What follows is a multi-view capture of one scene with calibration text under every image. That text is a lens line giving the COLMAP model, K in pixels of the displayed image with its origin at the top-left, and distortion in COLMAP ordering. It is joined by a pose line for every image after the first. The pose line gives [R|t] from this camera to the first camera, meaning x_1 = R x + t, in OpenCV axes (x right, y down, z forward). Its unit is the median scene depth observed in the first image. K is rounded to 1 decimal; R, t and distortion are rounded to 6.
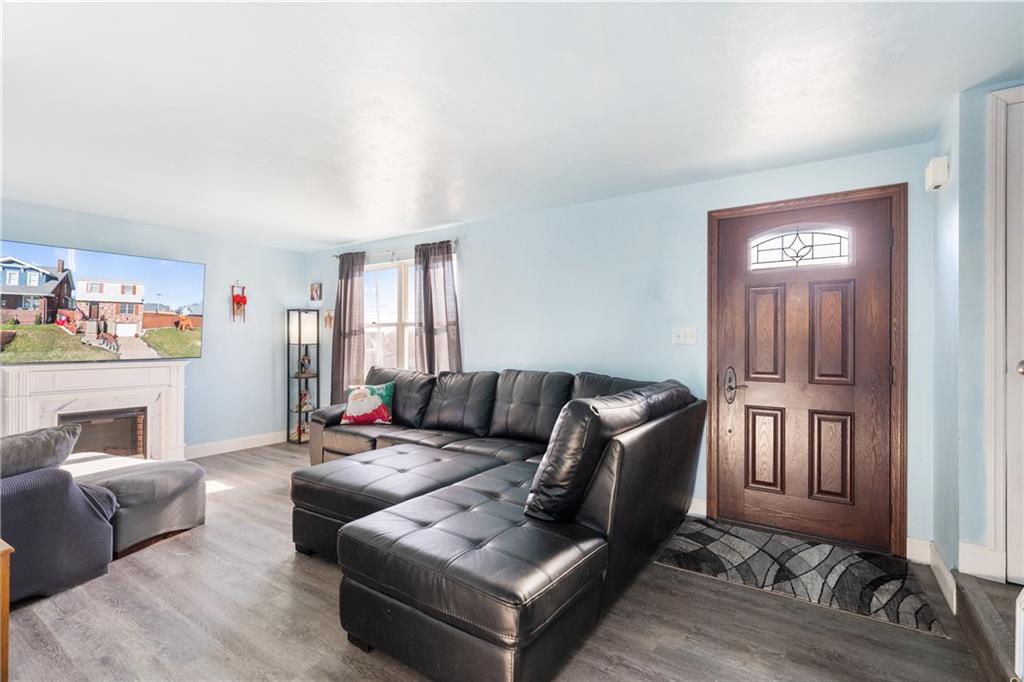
lens RADIAL K [[549.5, 0, 473.7], [0, 549.5, 333.8], [0, 0, 1]] dist [-0.004974, -0.001880]
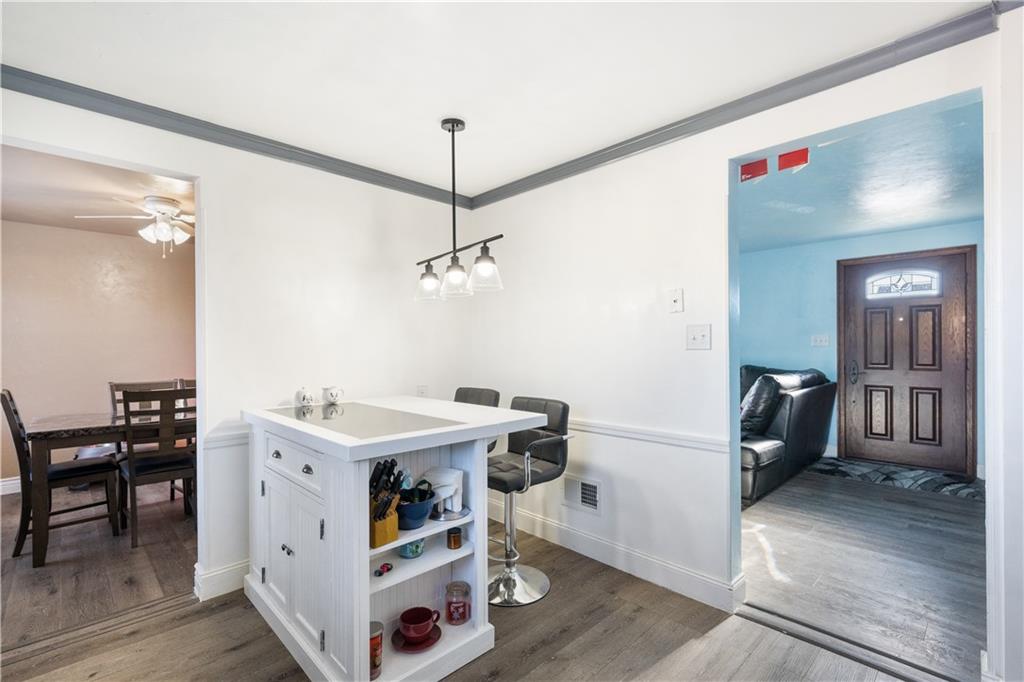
lens RADIAL K [[469.6, 0, 512.0], [0, 469.6, 341.0], [0, 0, 1]] dist [-0.000495, 0.000025]
pose [[0.980307, -0.010479, -0.197200, -0.233183], [0.011873, 0.999912, 0.005889, -0.014650], [0.197121, -0.008115, 0.980346, -0.527079]]
